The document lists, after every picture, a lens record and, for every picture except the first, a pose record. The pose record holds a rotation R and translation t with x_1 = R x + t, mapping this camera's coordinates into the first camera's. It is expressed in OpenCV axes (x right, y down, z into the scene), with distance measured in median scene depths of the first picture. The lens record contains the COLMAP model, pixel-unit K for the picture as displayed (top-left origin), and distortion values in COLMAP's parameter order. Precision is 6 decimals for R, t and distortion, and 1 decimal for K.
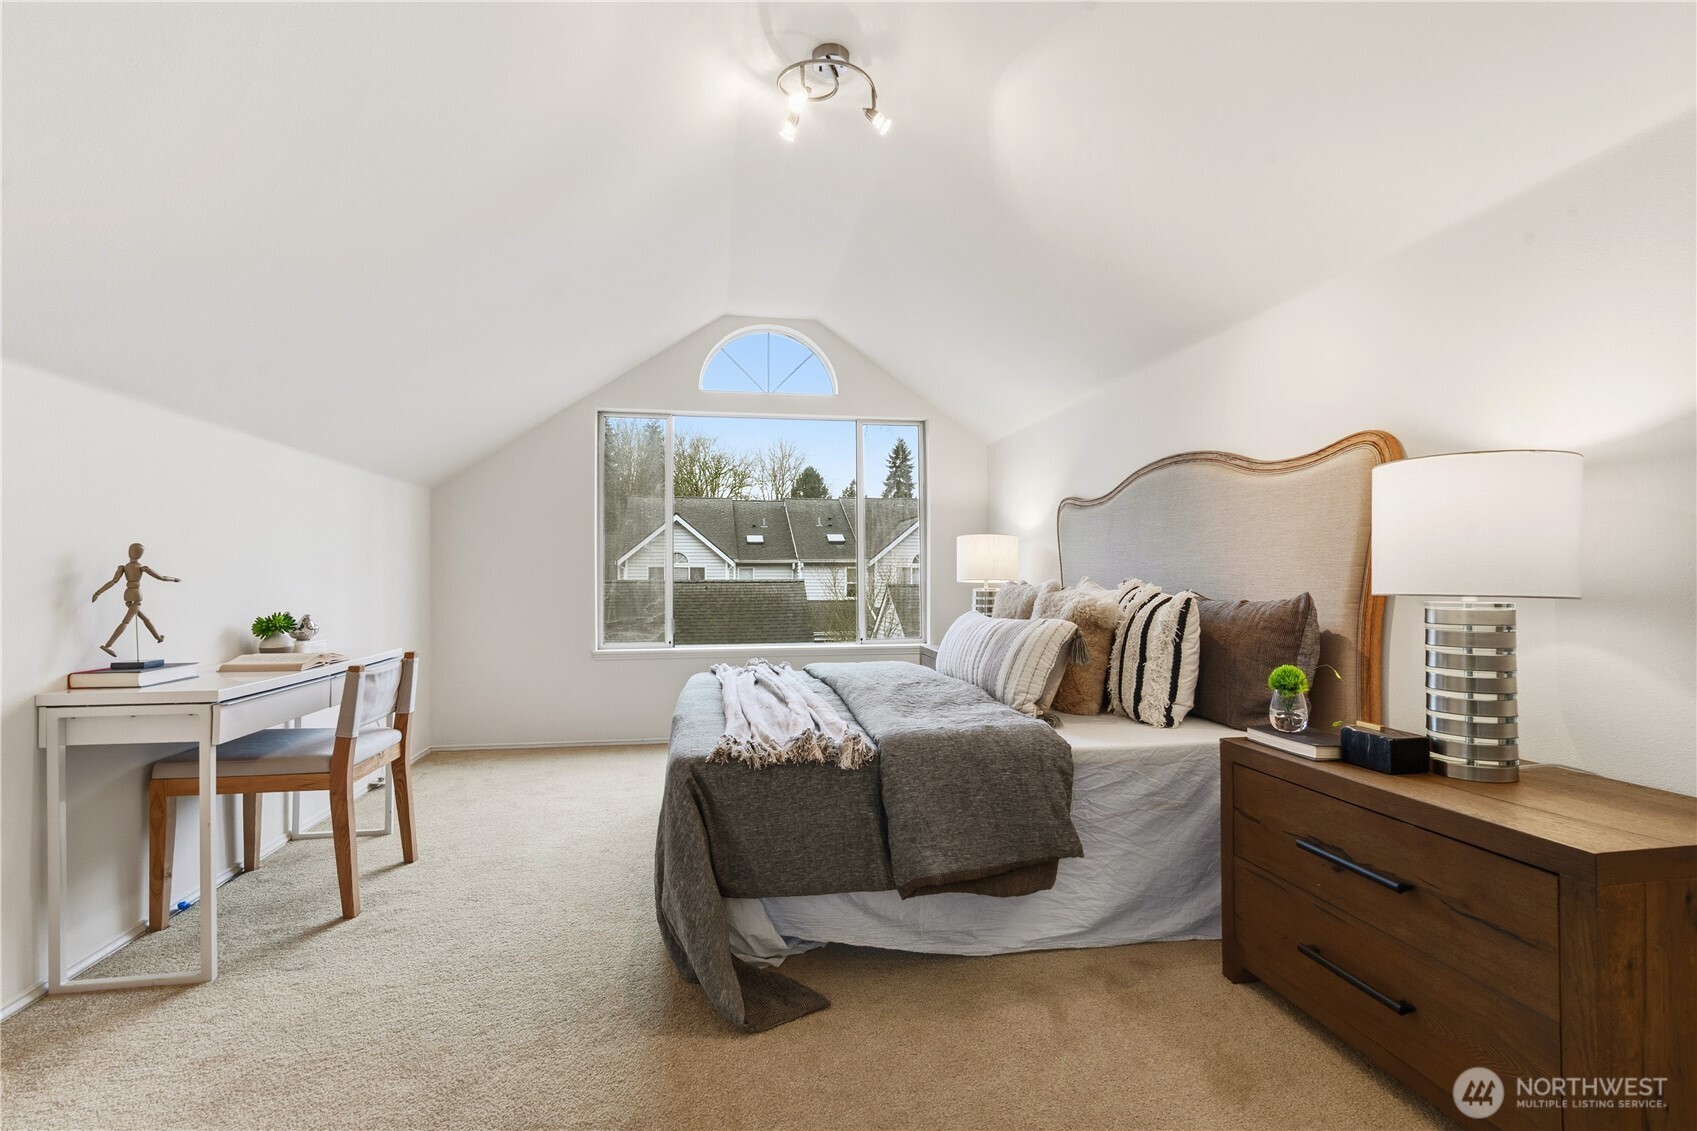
lens RADIAL K [[783.2, 0, 847.1], [0, 783.2, 576.0], [0, 0, 1]] dist [-0.006010, 0.002936]
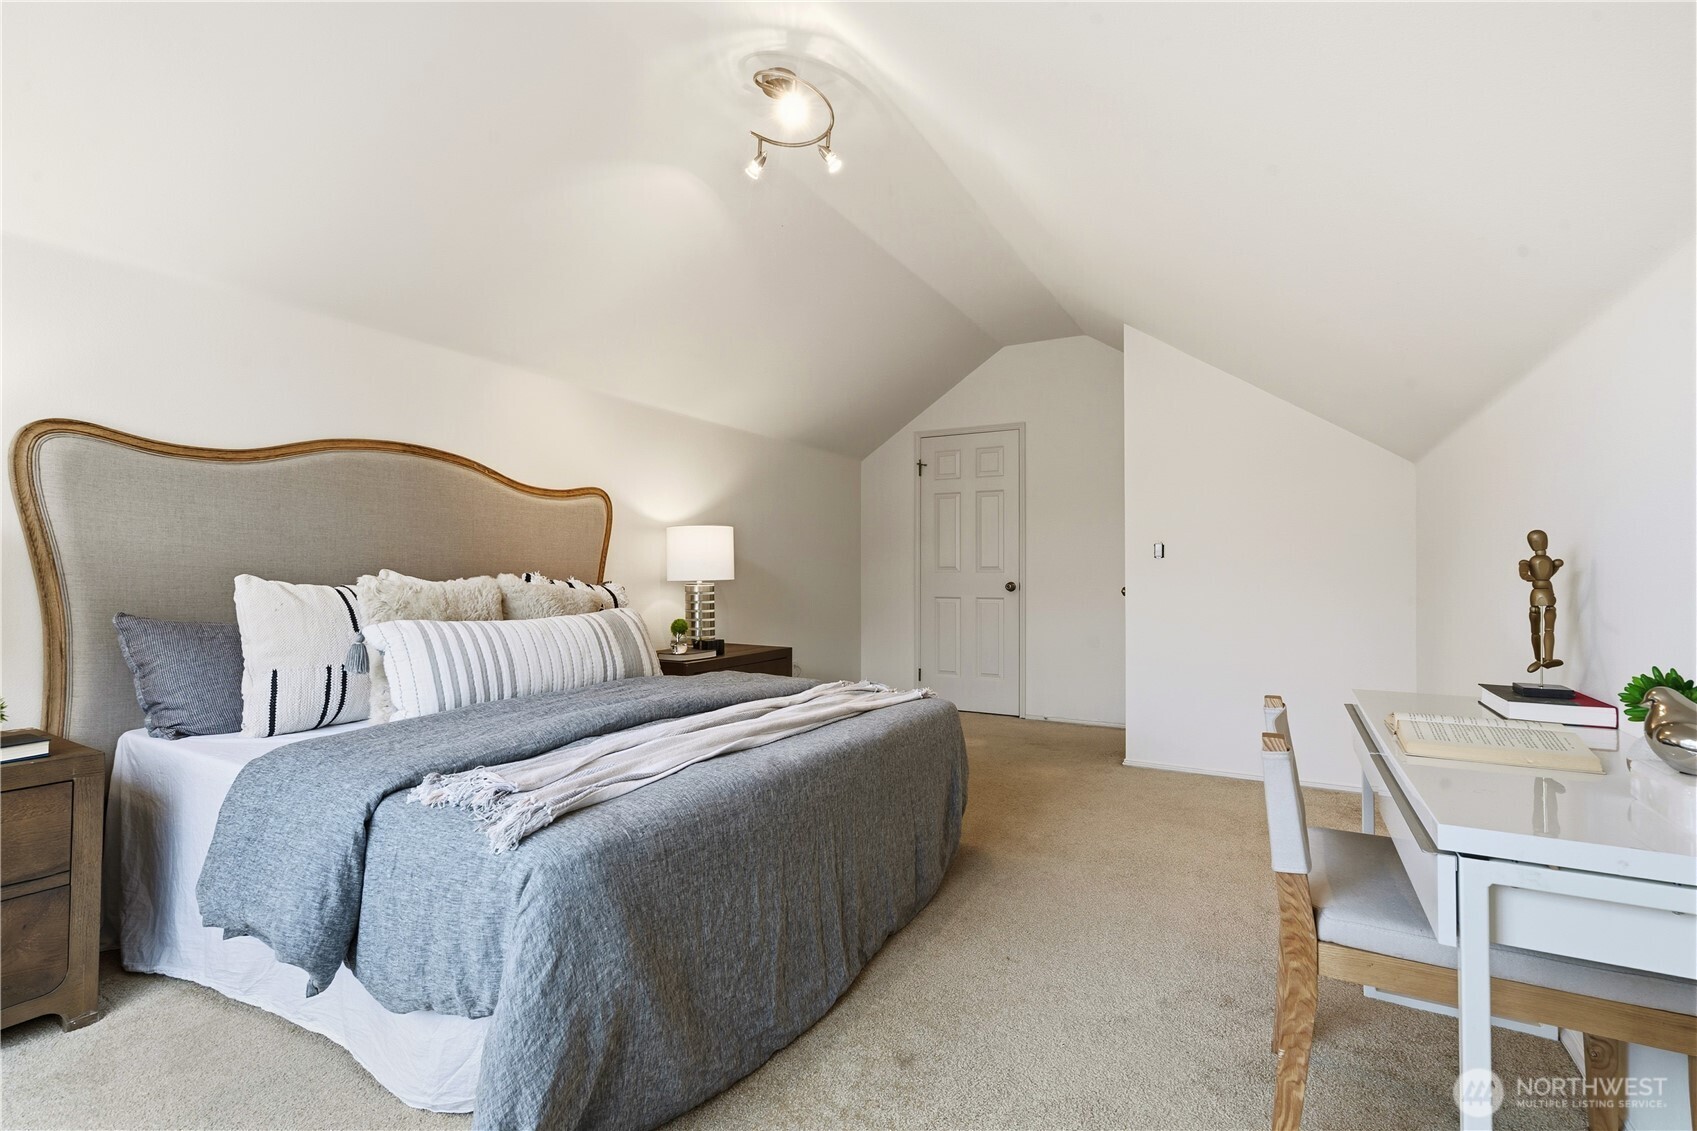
lens RADIAL K [[783.2, 0, 848.5], [0, 783.2, 566.7], [0, 0, 1]] dist [-0.006010, 0.002936]
pose [[-0.774848, 0.004057, 0.632134, -0.854139], [-0.009306, 0.999798, -0.017824, 0.013334], [-0.632079, -0.019694, -0.774654, 1.967731]]
